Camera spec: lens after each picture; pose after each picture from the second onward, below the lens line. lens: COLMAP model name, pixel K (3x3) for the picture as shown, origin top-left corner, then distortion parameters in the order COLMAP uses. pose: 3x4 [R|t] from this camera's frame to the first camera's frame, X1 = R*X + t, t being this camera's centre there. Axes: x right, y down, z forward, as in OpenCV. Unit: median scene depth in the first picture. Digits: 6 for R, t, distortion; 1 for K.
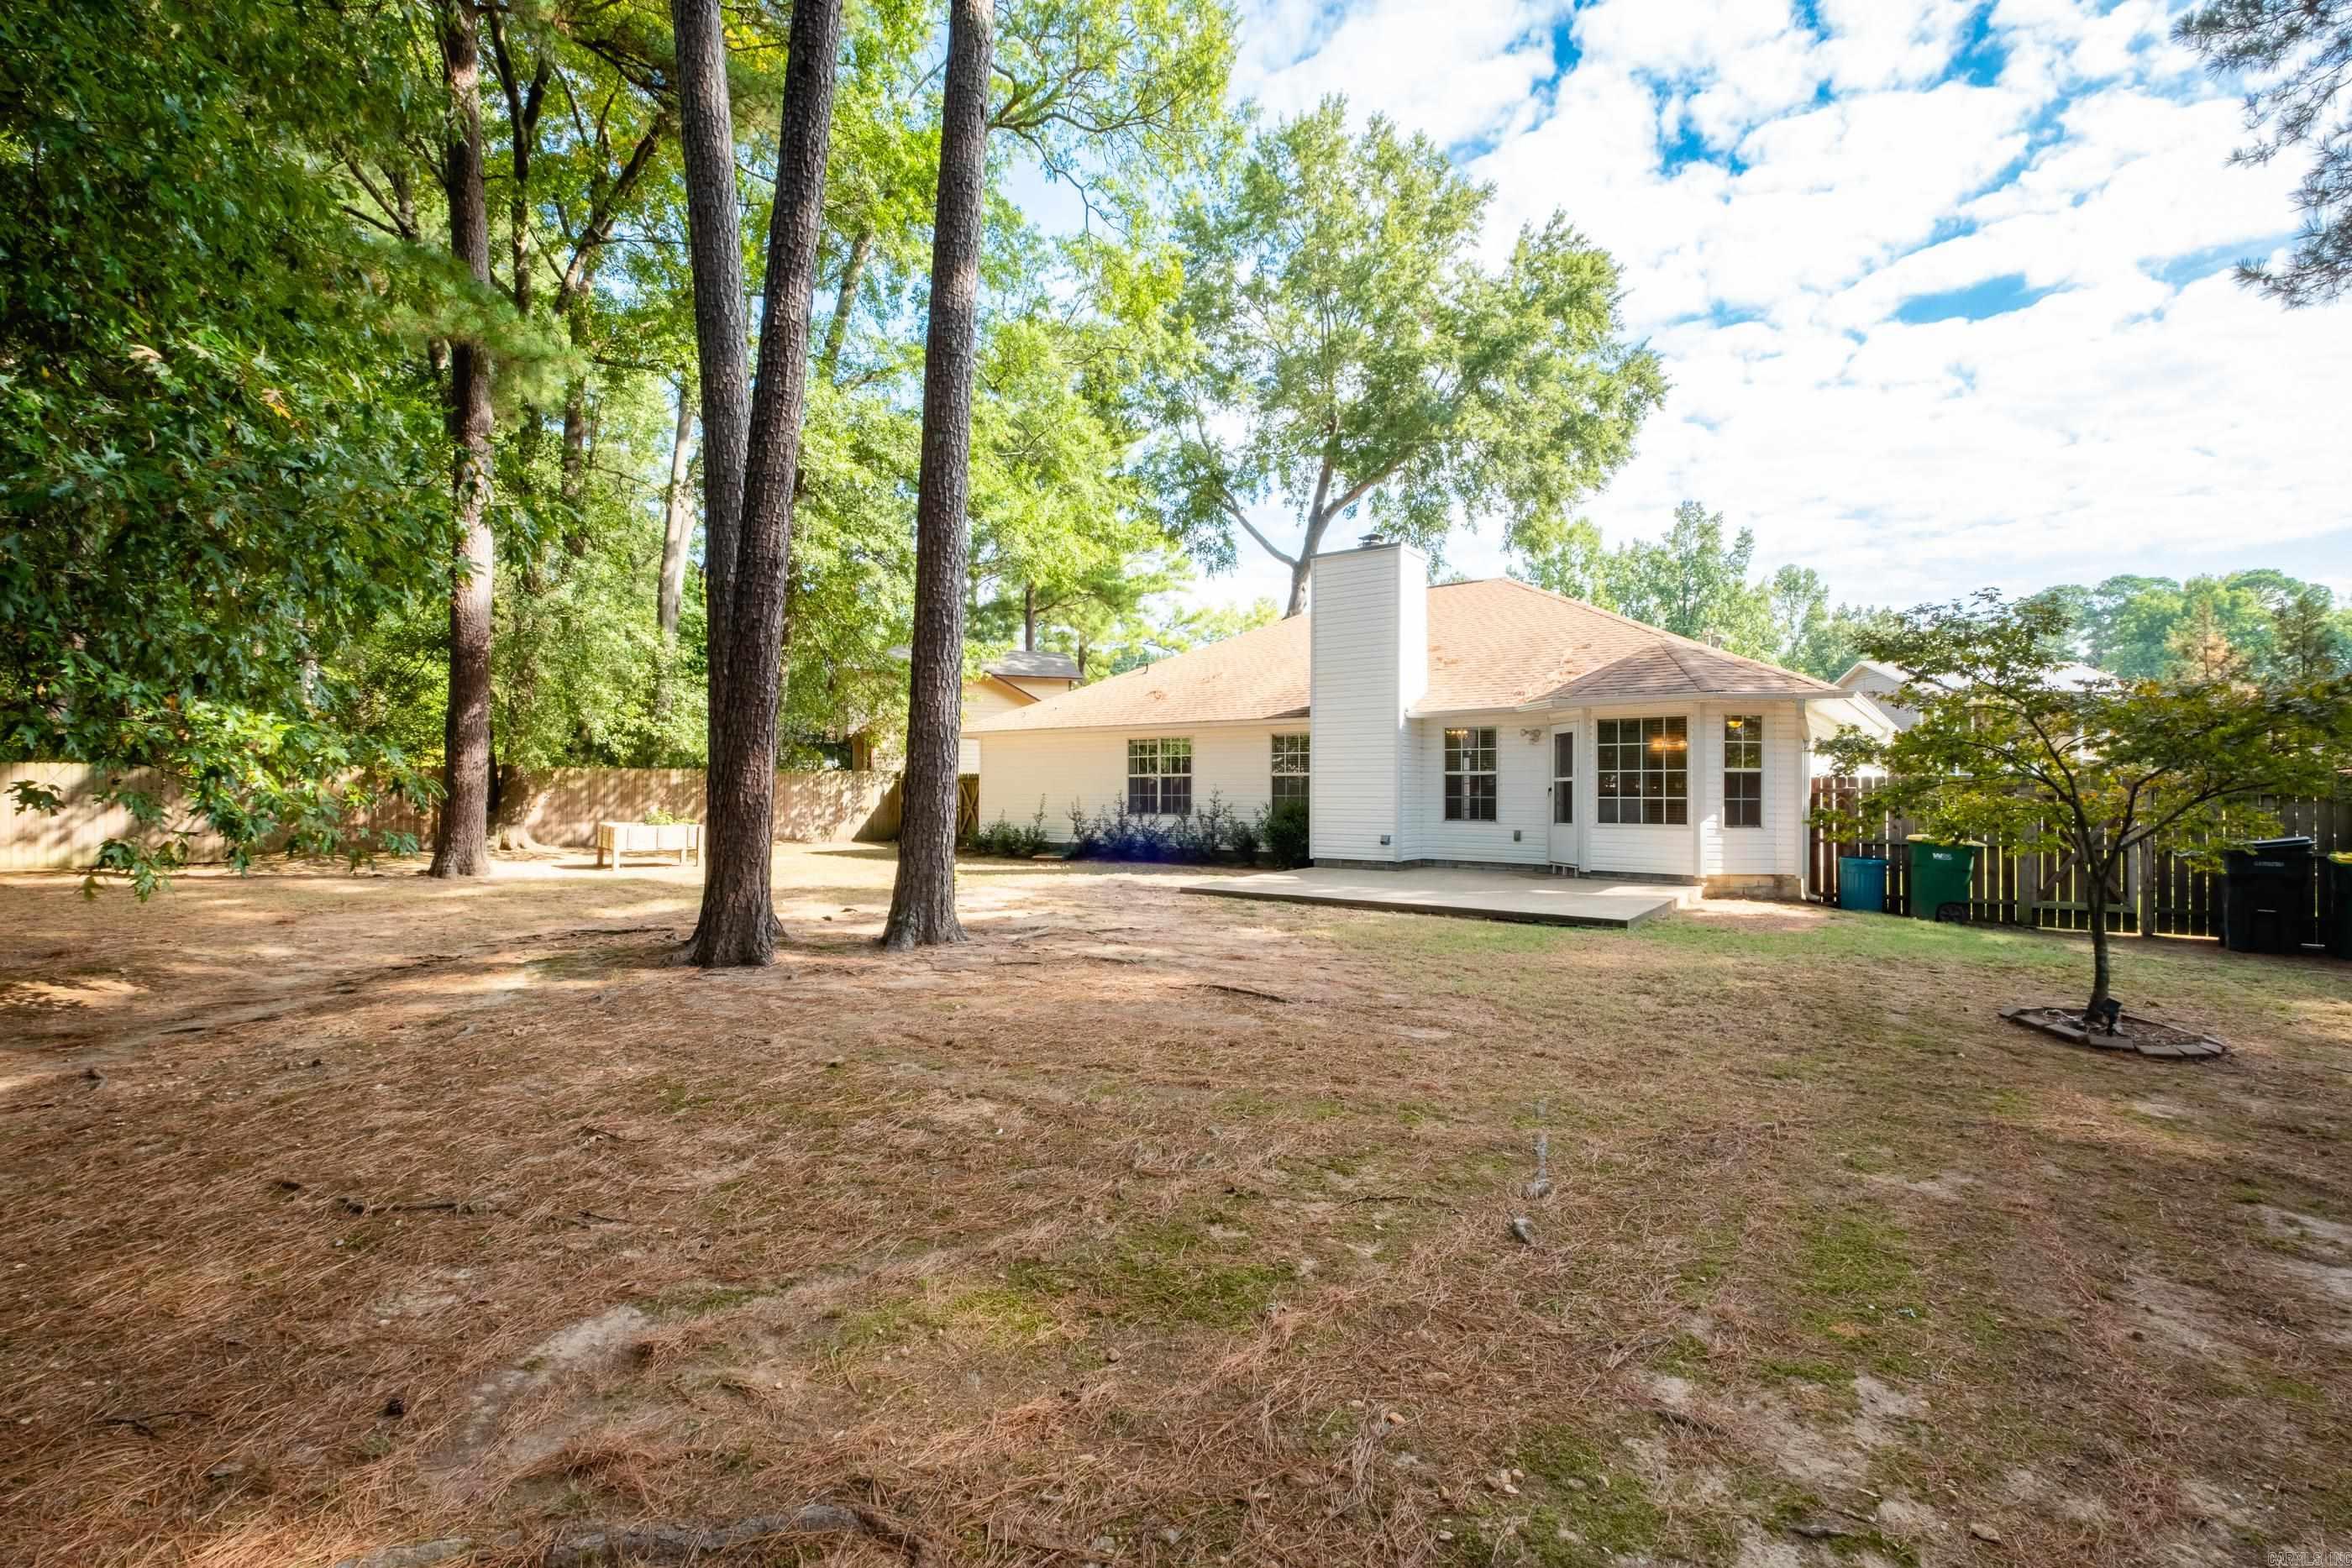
lens RADIAL K [[1077.5, 0, 1175.5], [0, 1077.5, 782.3], [0, 0, 1]] dist [0.001418, 0.000624]
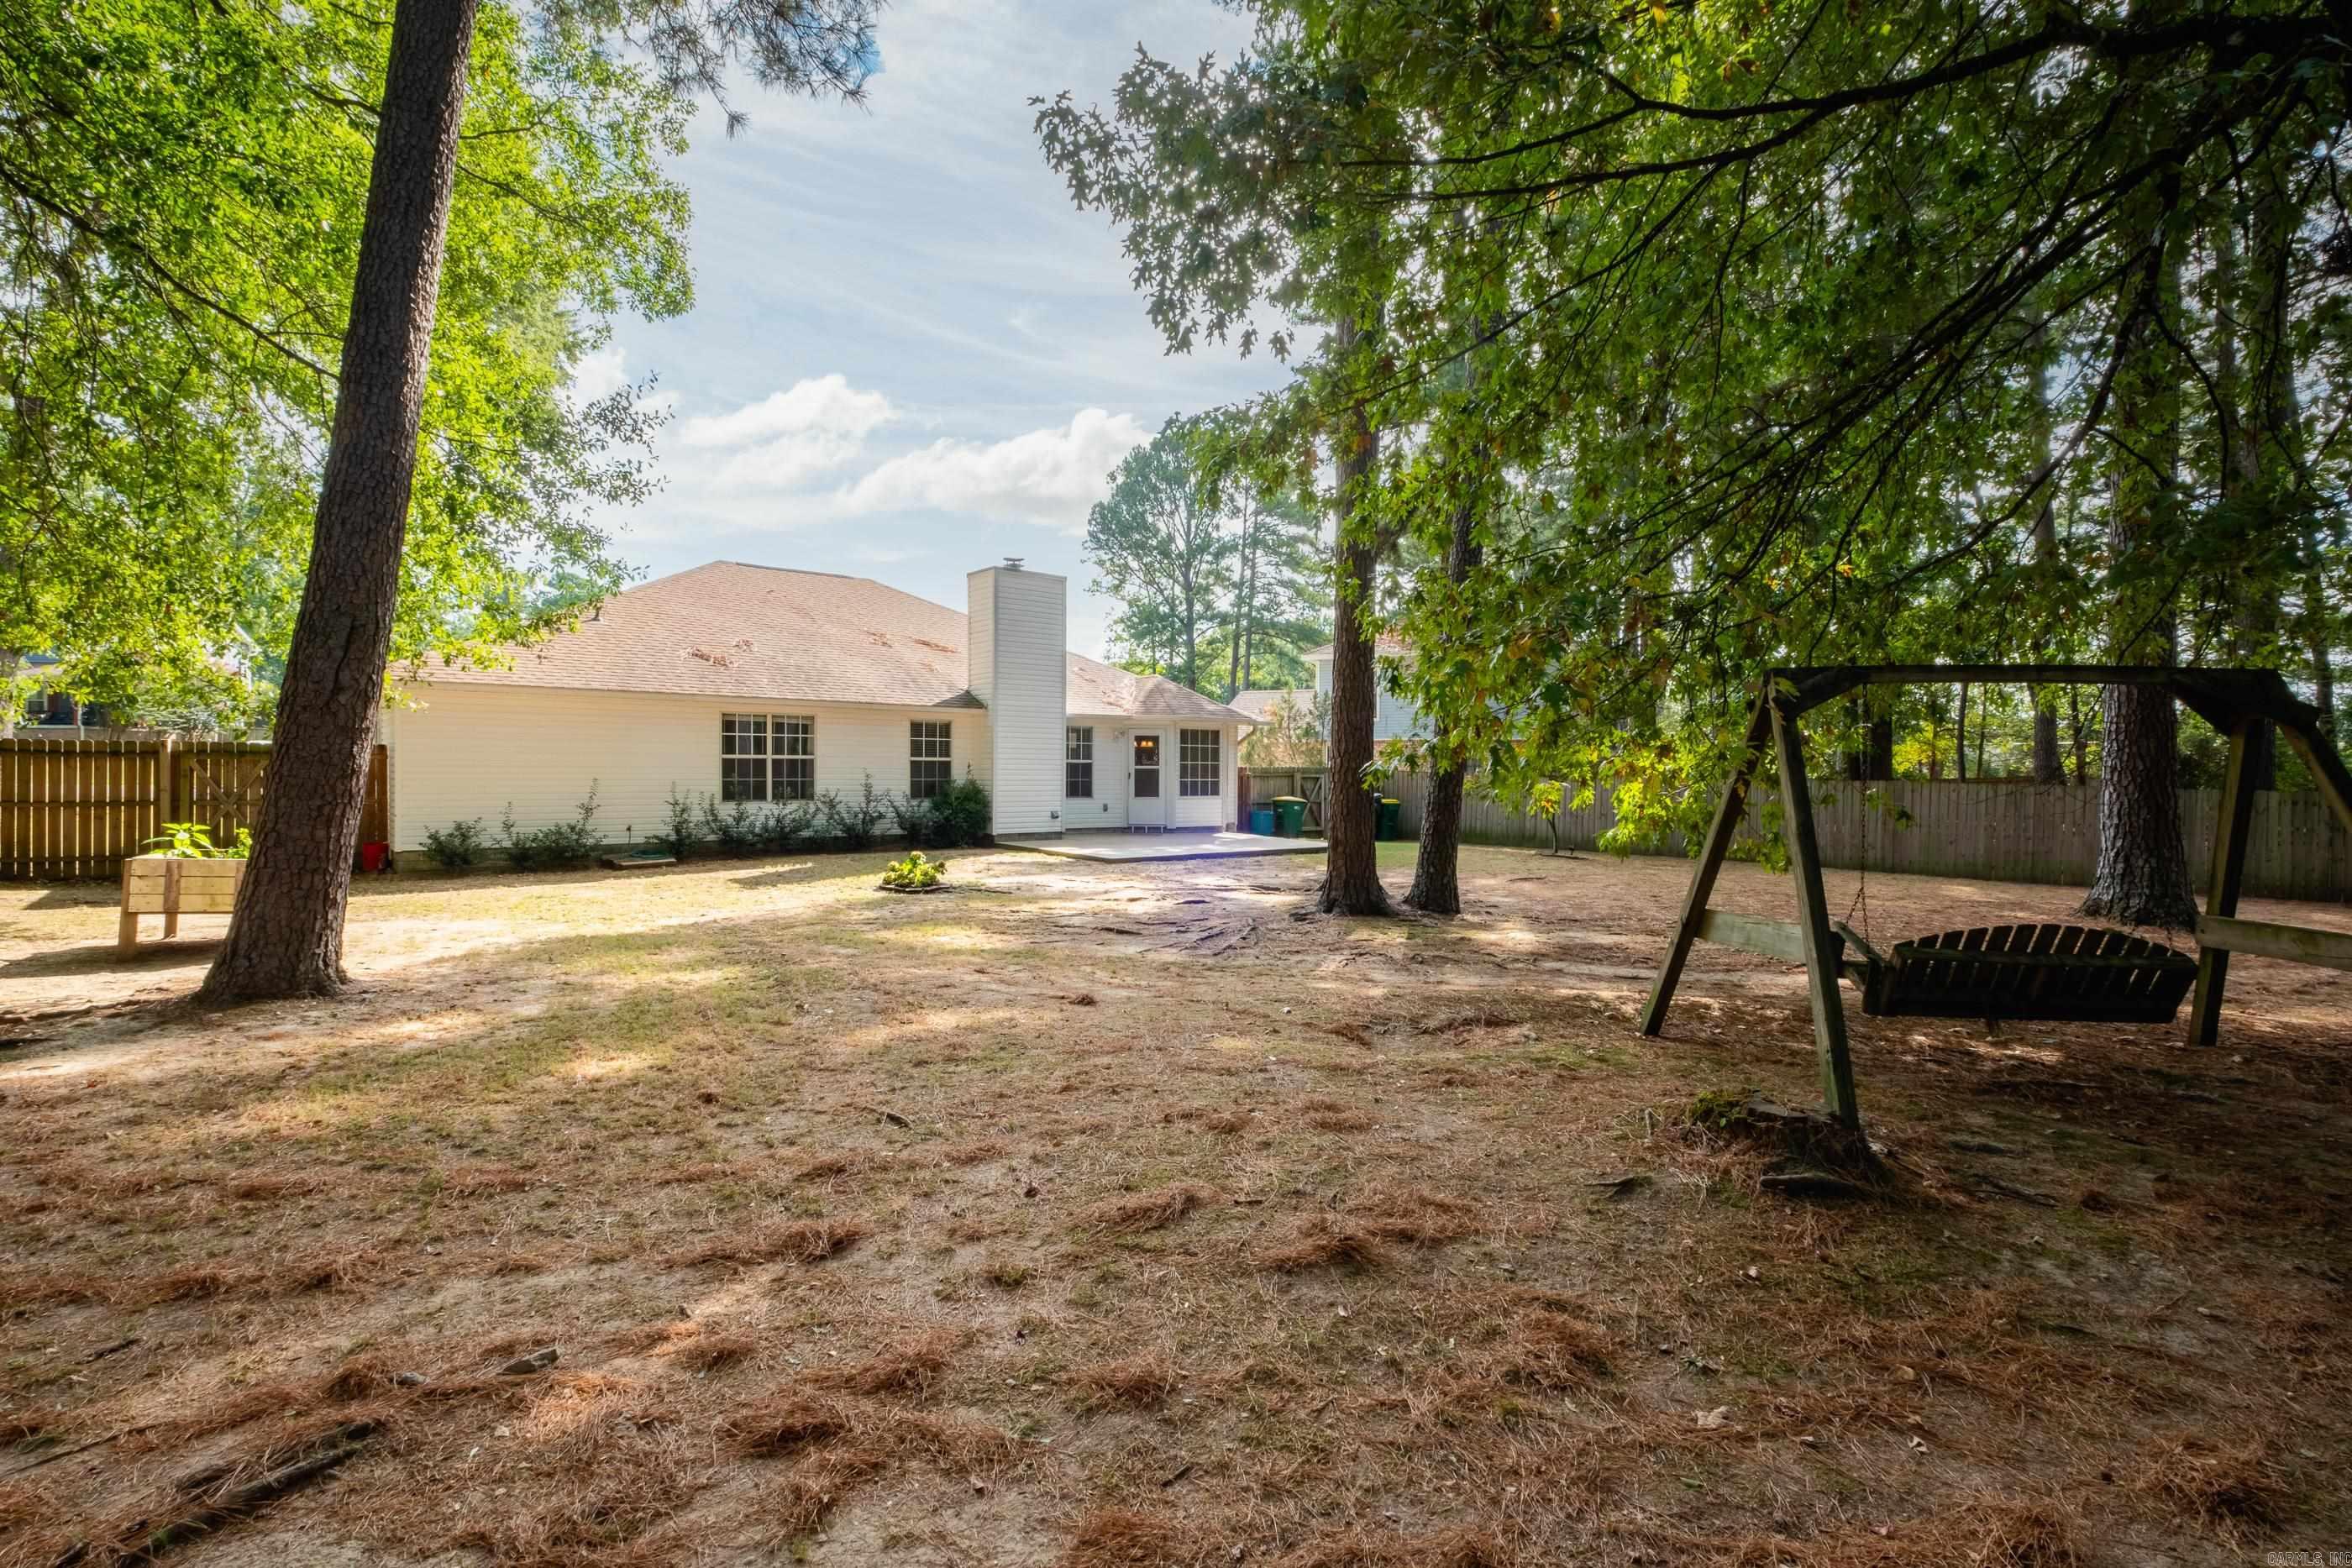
lens RADIAL K [[1077.5, 0, 1176.3], [0, 1077.5, 782.4], [0, 0, 1]] dist [0.001418, 0.000624]
pose [[0.241539, -0.005832, 0.970374, -0.889138], [-0.007822, 0.999938, 0.007957, 0.005002], [-0.970360, -0.009512, 0.241478, 0.520035]]
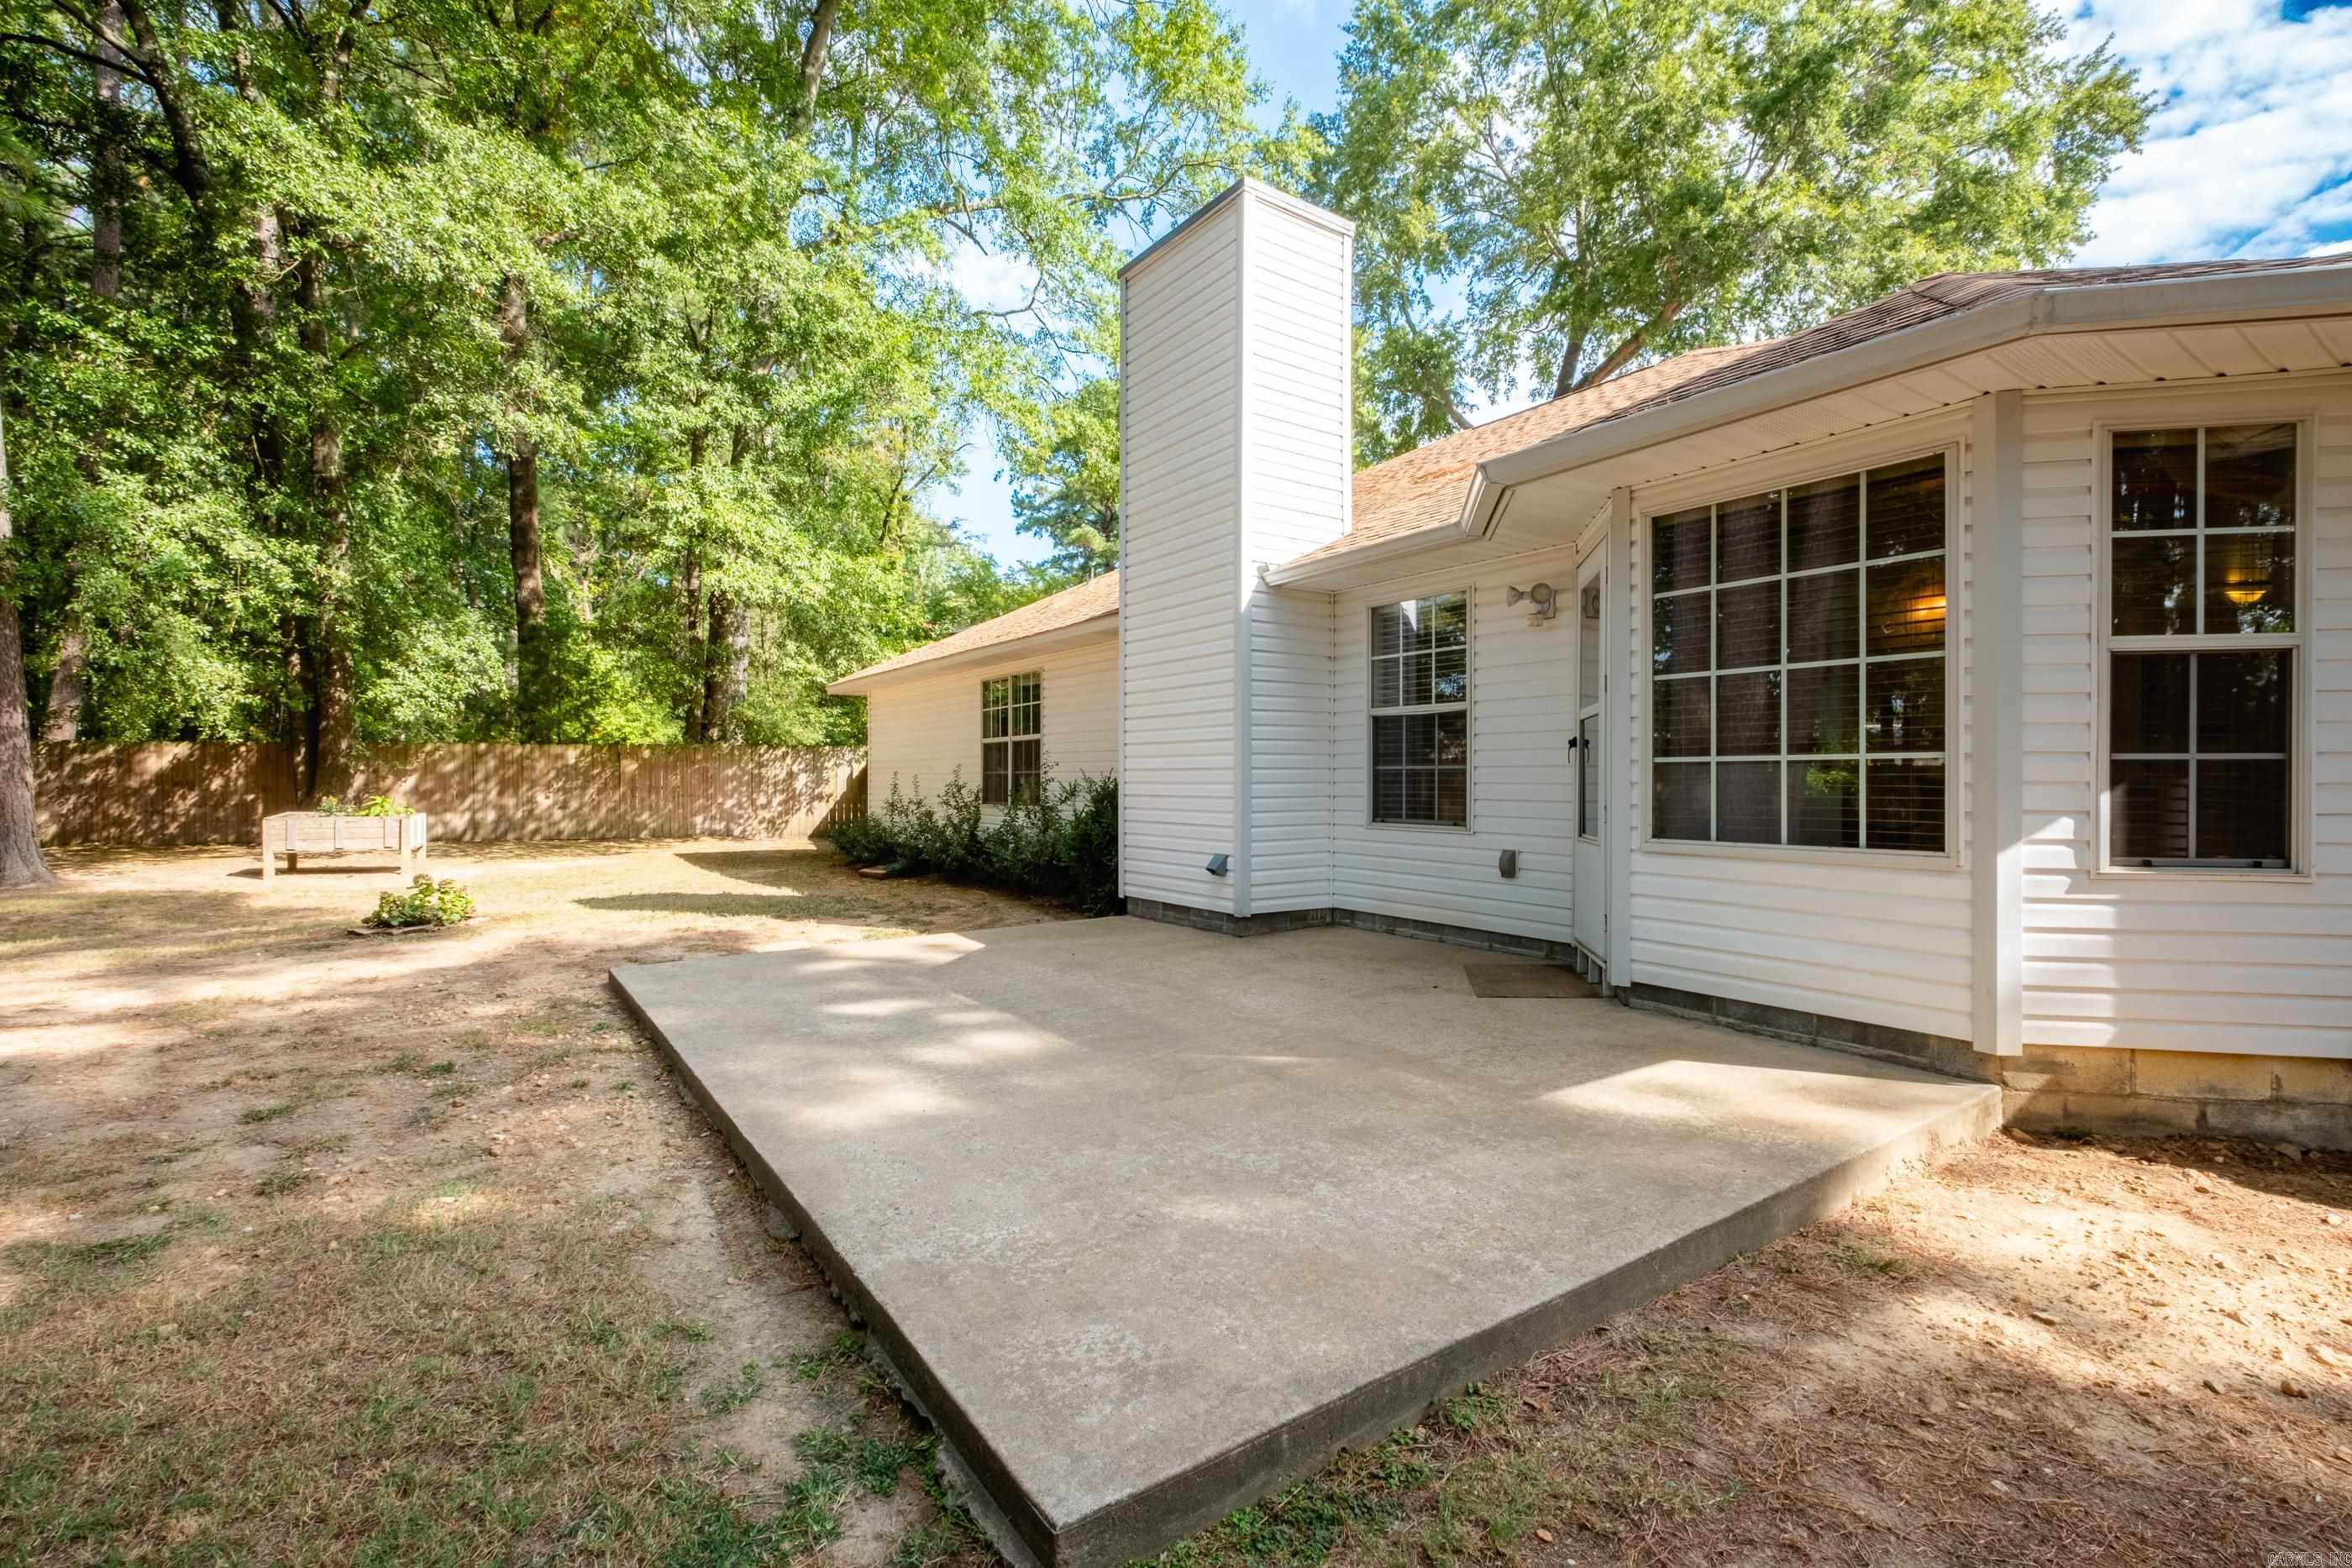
lens RADIAL K [[1077.5, 0, 1173.5], [0, 1077.5, 780.9], [0, 0, 1]] dist [0.001418, 0.000624]
pose [[0.945773, -0.004961, -0.324790, 0.294296], [0.008335, 0.999925, 0.008997, 0.013238], [0.324721, -0.011216, 0.945743, 0.527474]]
